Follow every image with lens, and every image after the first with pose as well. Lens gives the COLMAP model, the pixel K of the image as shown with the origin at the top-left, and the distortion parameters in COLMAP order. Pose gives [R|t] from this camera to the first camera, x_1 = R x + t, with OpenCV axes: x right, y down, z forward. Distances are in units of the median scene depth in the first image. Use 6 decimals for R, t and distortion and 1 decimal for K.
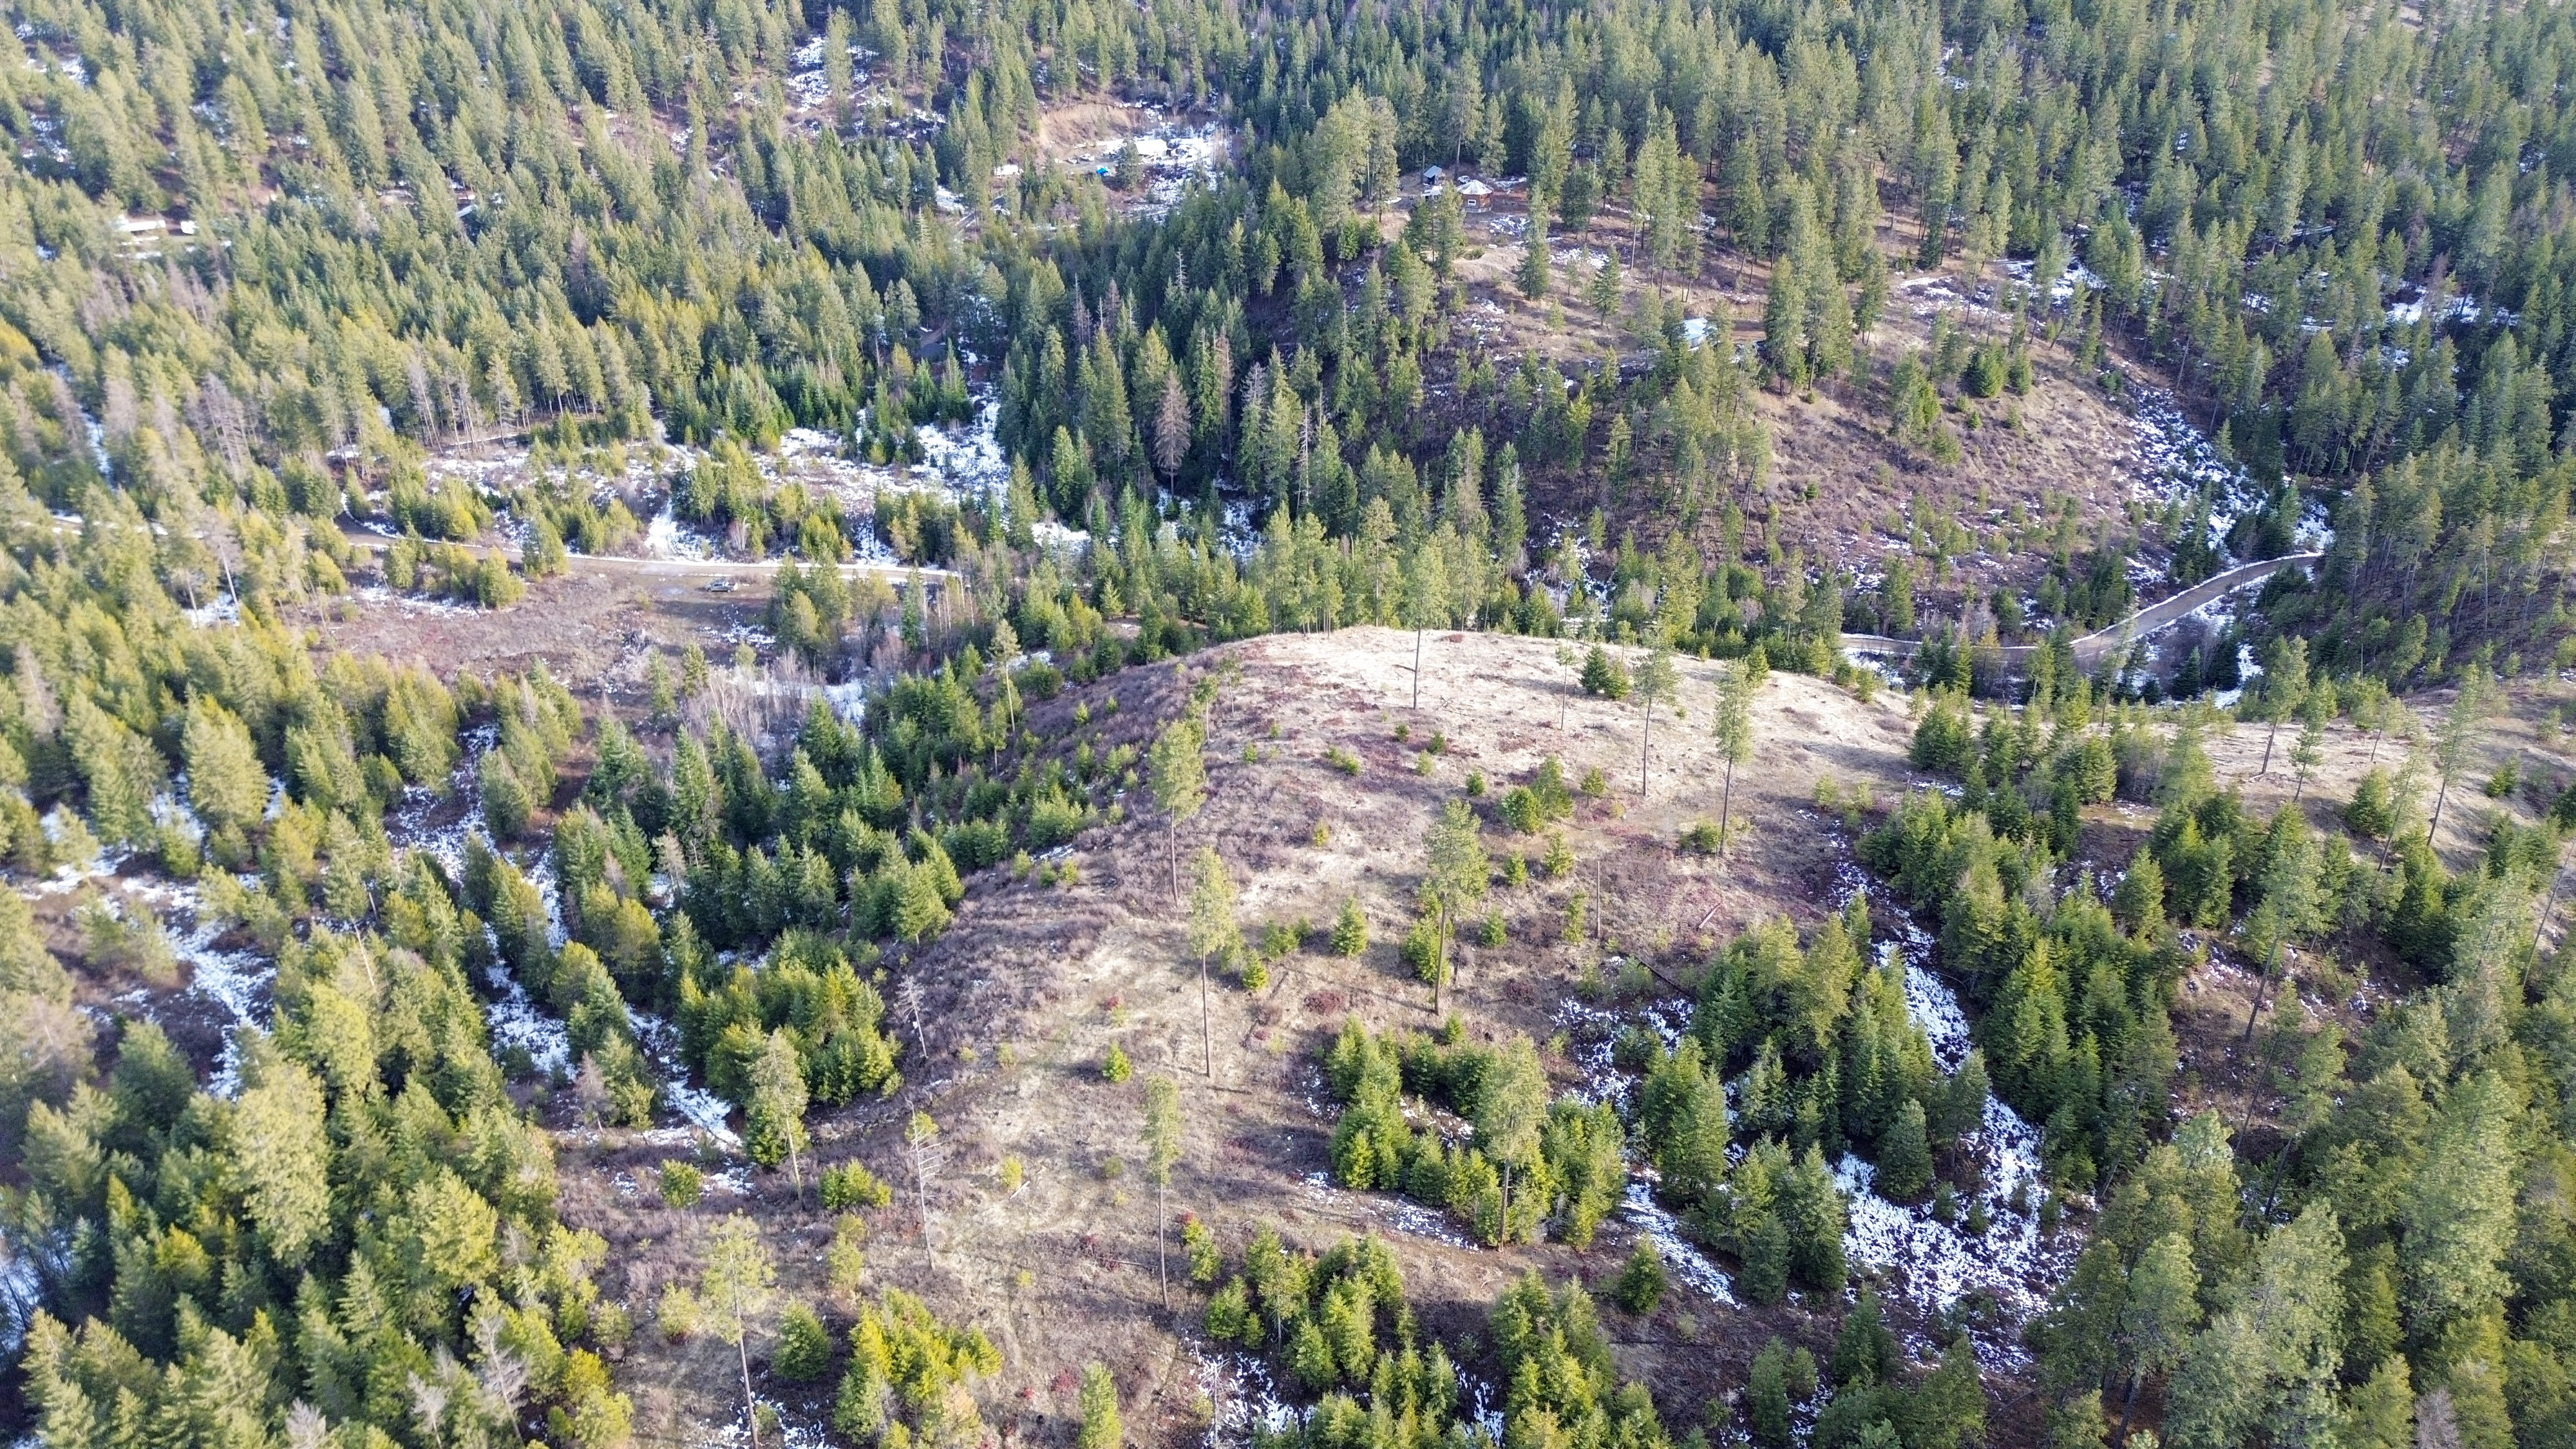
lens RADIAL K [[1719.1, 0, 1288.0], [0, 1719.1, 724.5], [0, 0, 1]] dist [0.004359, 0.001261]
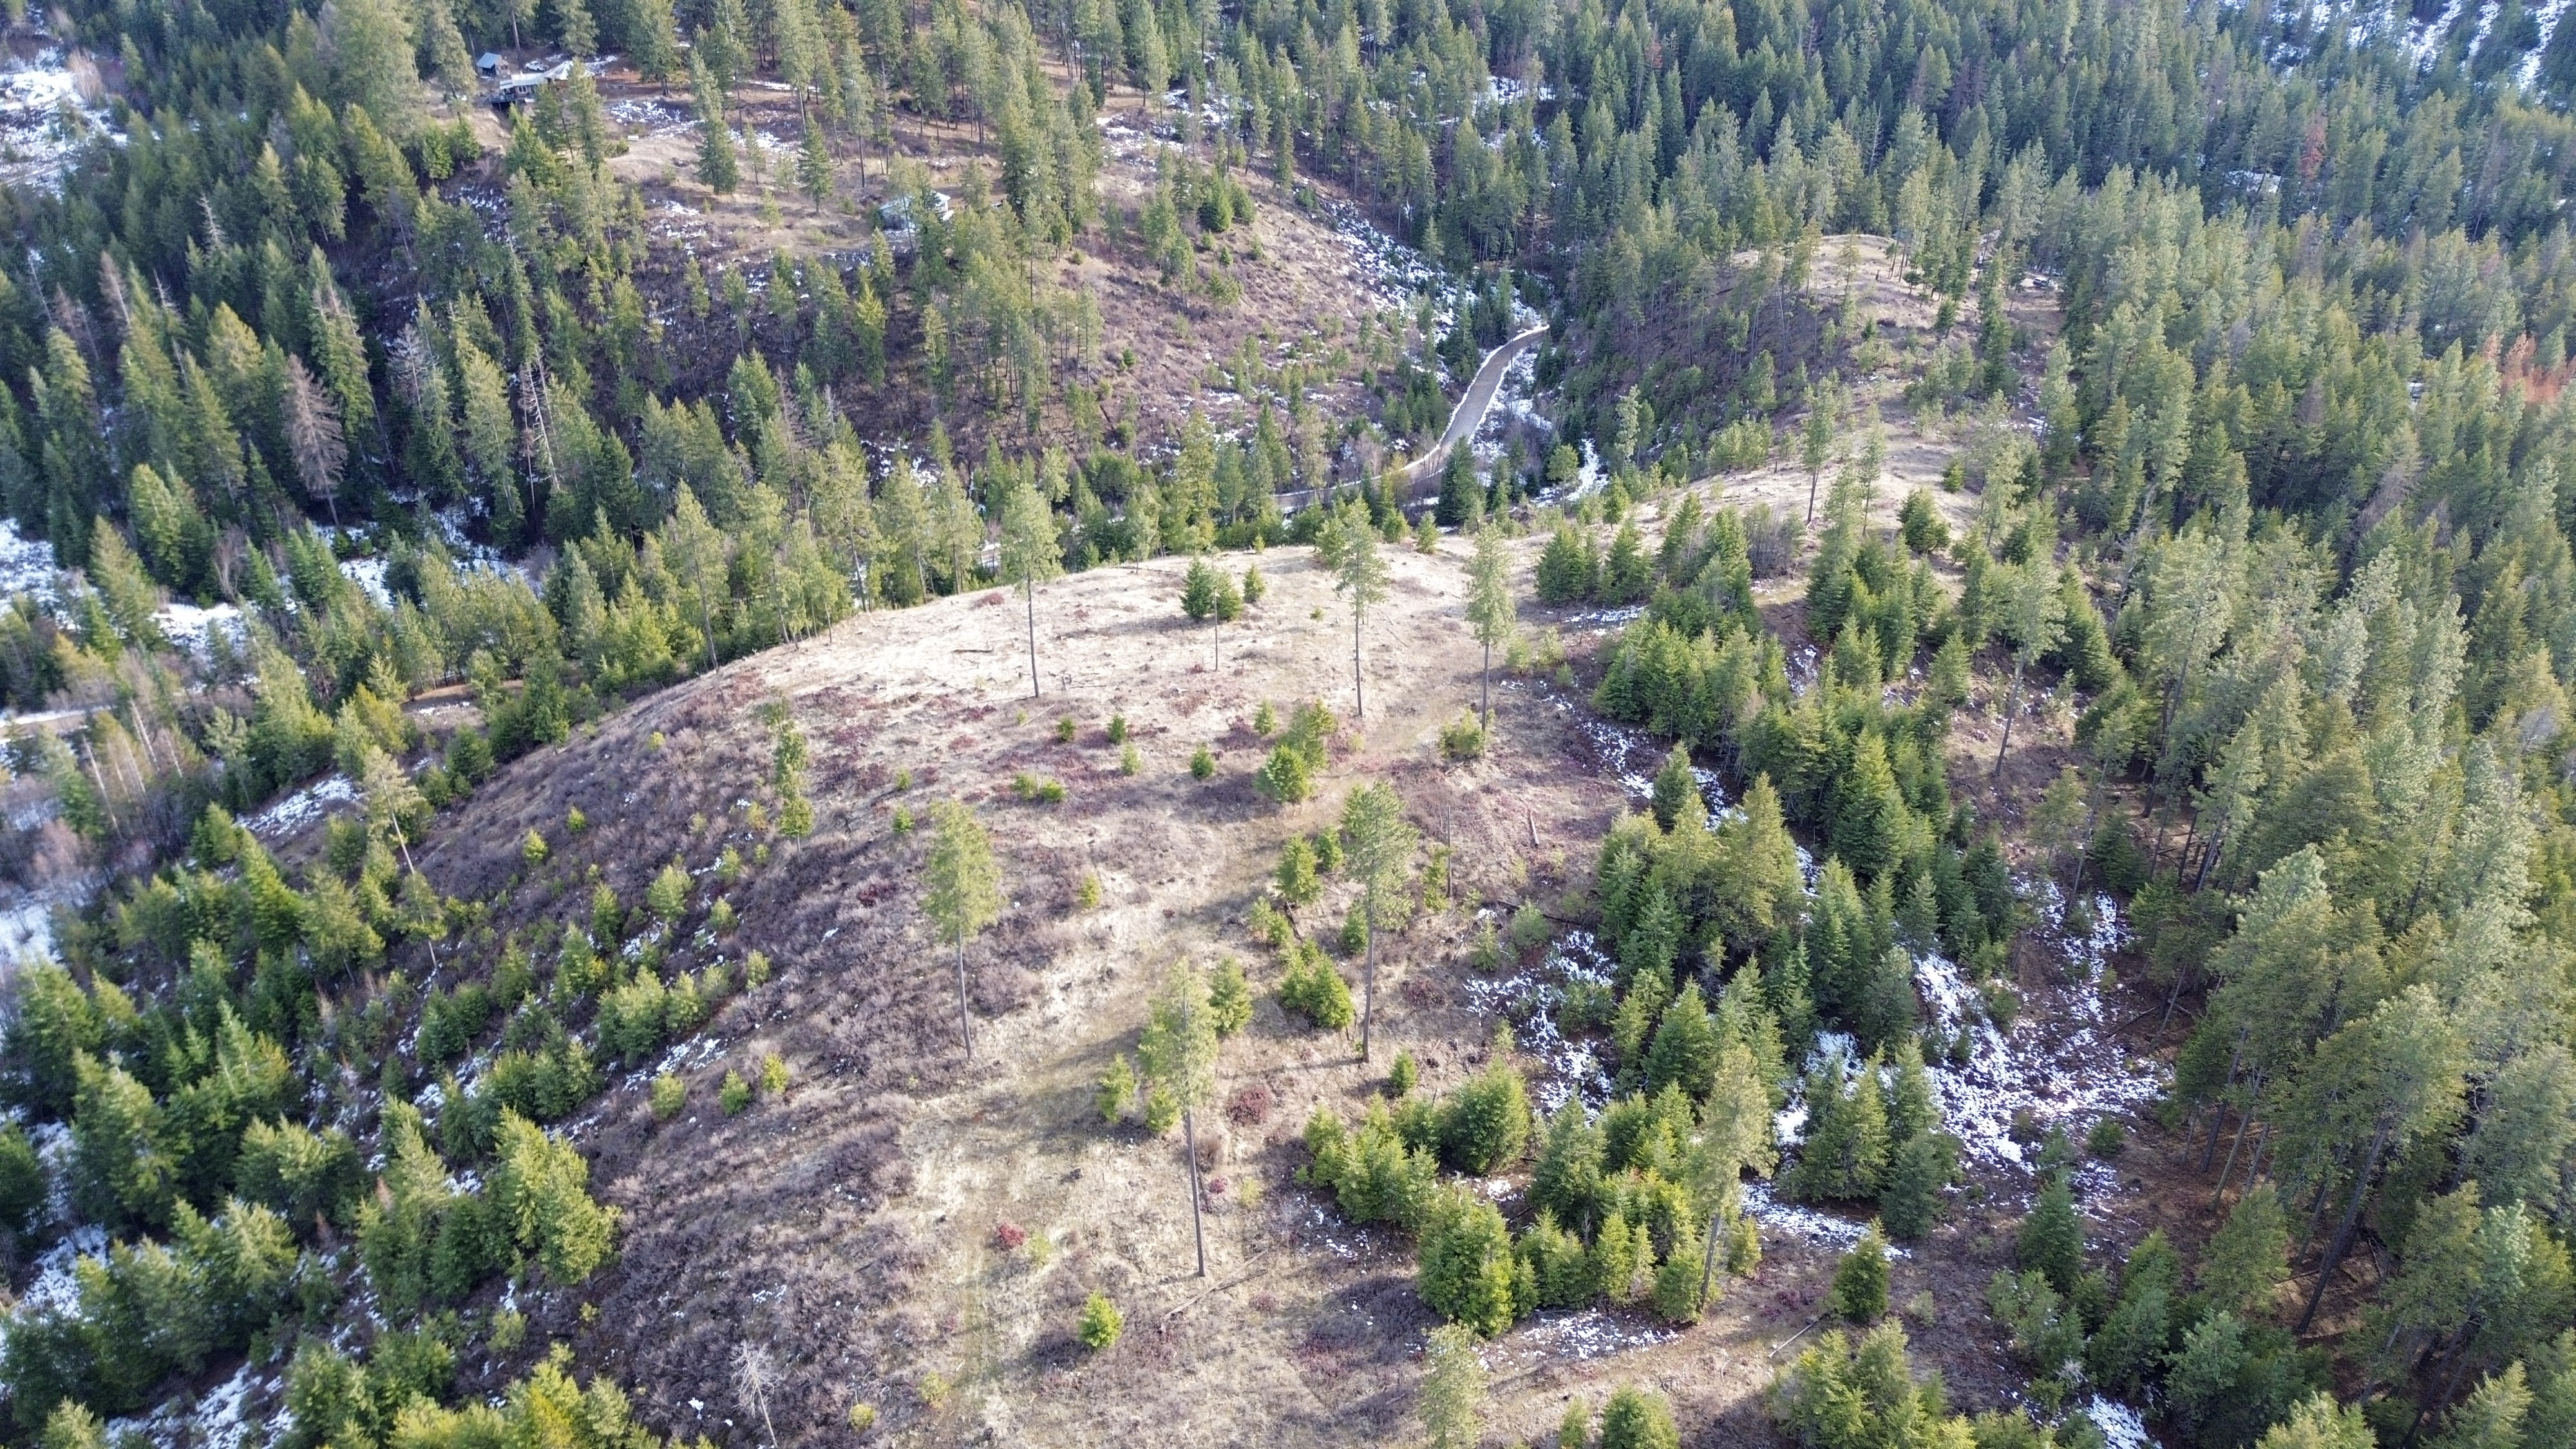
lens RADIAL K [[1741.0, 0, 1288.0], [0, 1741.0, 724.5], [0, 0, 1]] dist [0.077167, -0.091094]
pose [[0.819582, -0.288980, 0.494748, -0.135657], [0.265917, 0.956710, 0.118299, -0.036266], [-0.507516, 0.034606, 0.860947, 0.165721]]
